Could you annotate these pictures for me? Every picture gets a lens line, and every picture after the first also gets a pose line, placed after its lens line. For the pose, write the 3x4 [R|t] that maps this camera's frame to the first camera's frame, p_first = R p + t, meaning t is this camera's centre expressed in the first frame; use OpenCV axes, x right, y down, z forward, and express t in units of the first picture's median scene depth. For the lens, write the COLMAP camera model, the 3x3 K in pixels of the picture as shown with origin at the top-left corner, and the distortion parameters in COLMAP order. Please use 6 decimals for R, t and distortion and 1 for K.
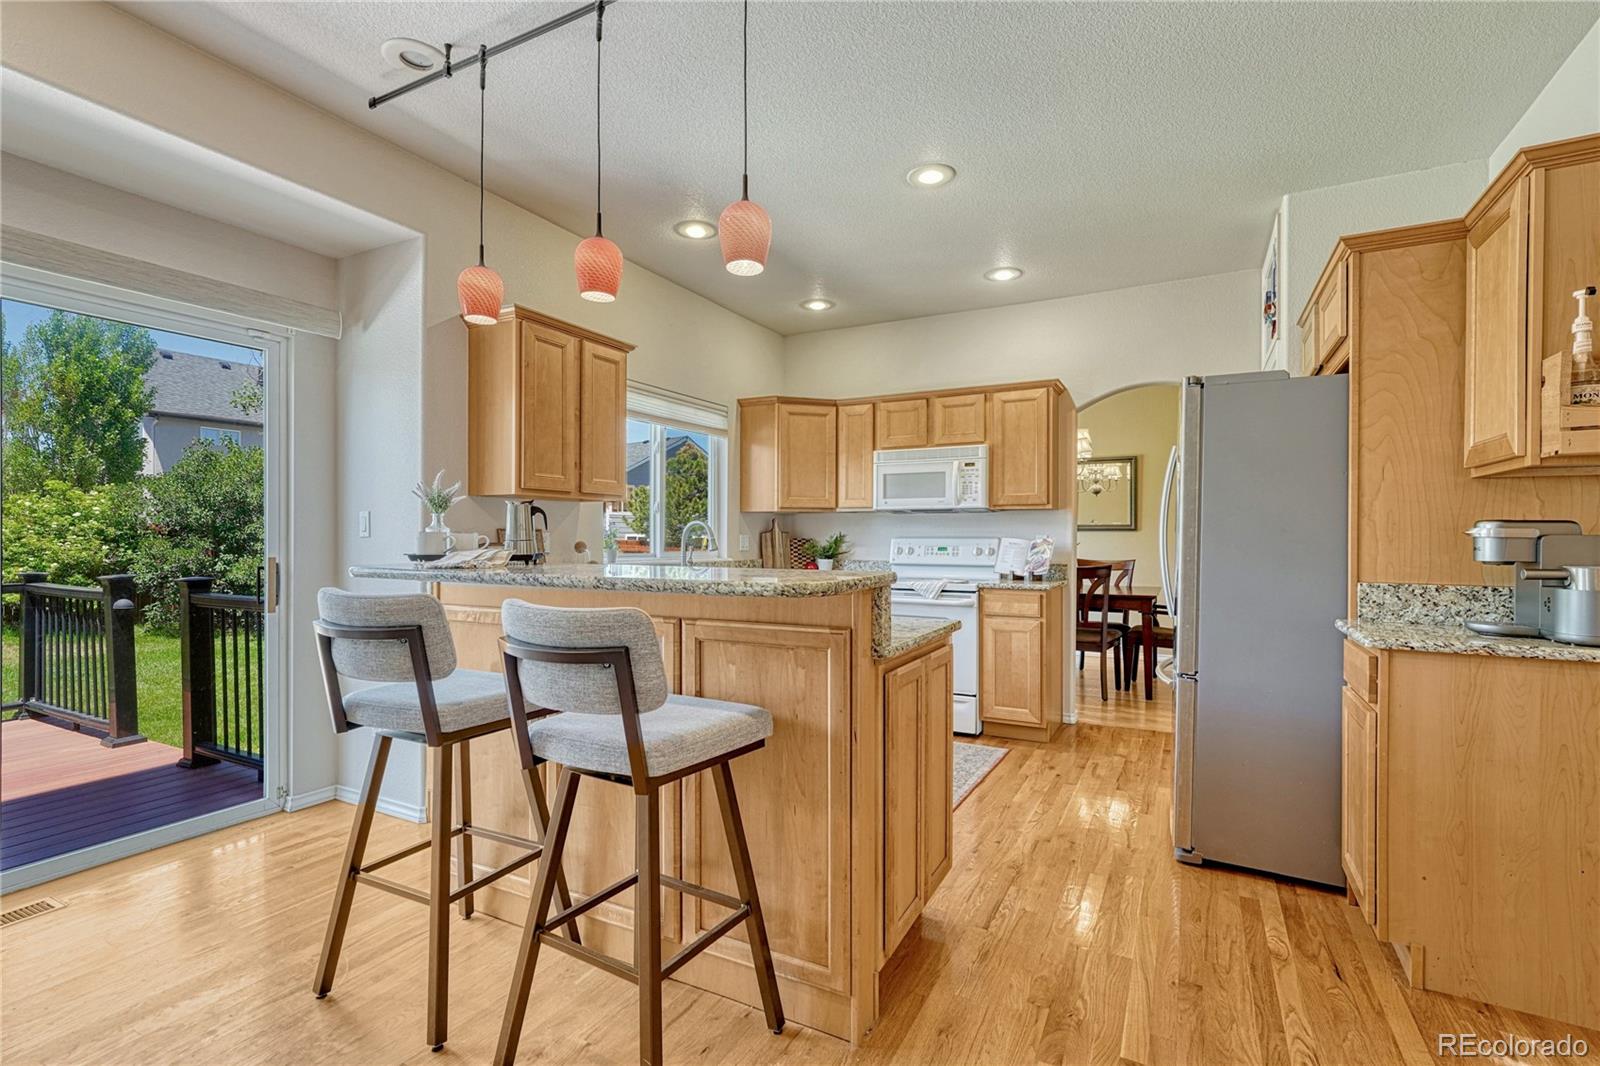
lens RADIAL K [[736.6, 0, 798.3], [0, 736.6, 539.4], [0, 0, 1]] dist [0.002471, 0.000452]
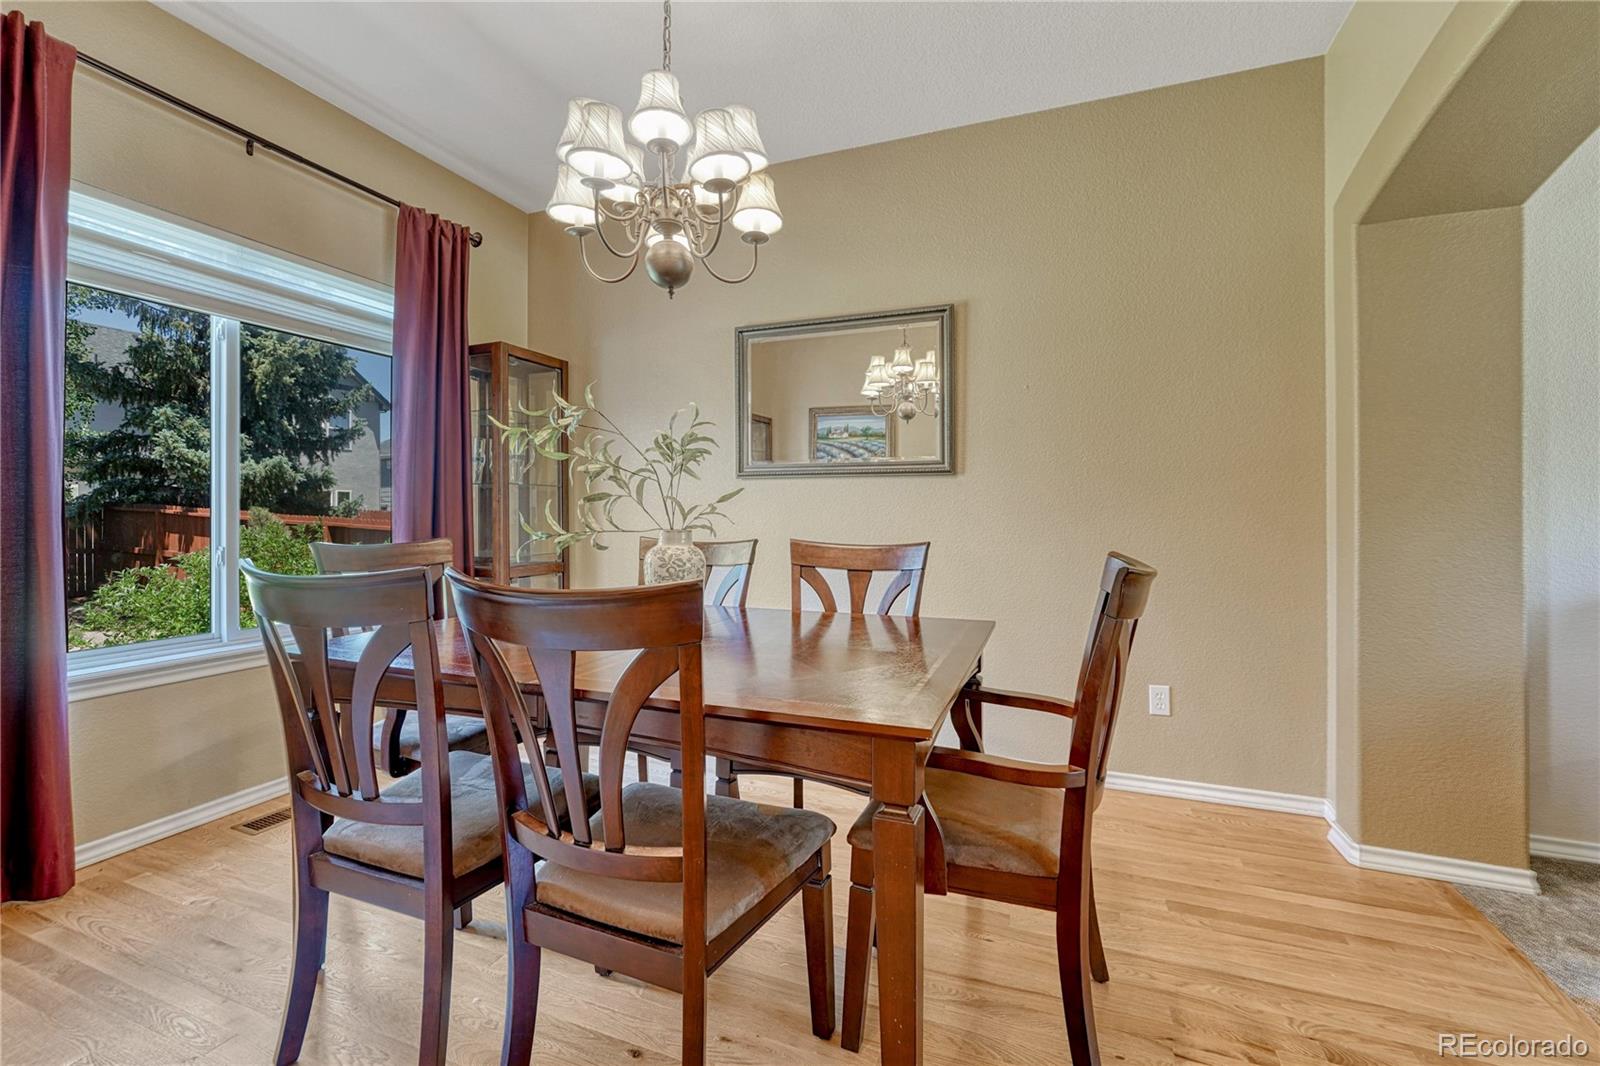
lens RADIAL K [[671.2, 0, 799.9], [0, 671.2, 518.1], [0, 0, 1]] dist [-0.012400, -0.000159]
pose [[0.991616, -0.006776, 0.129040, 0.672283], [0.005754, 0.999949, 0.008288, 0.022543], [-0.129090, -0.007476, 0.991605, 1.310935]]
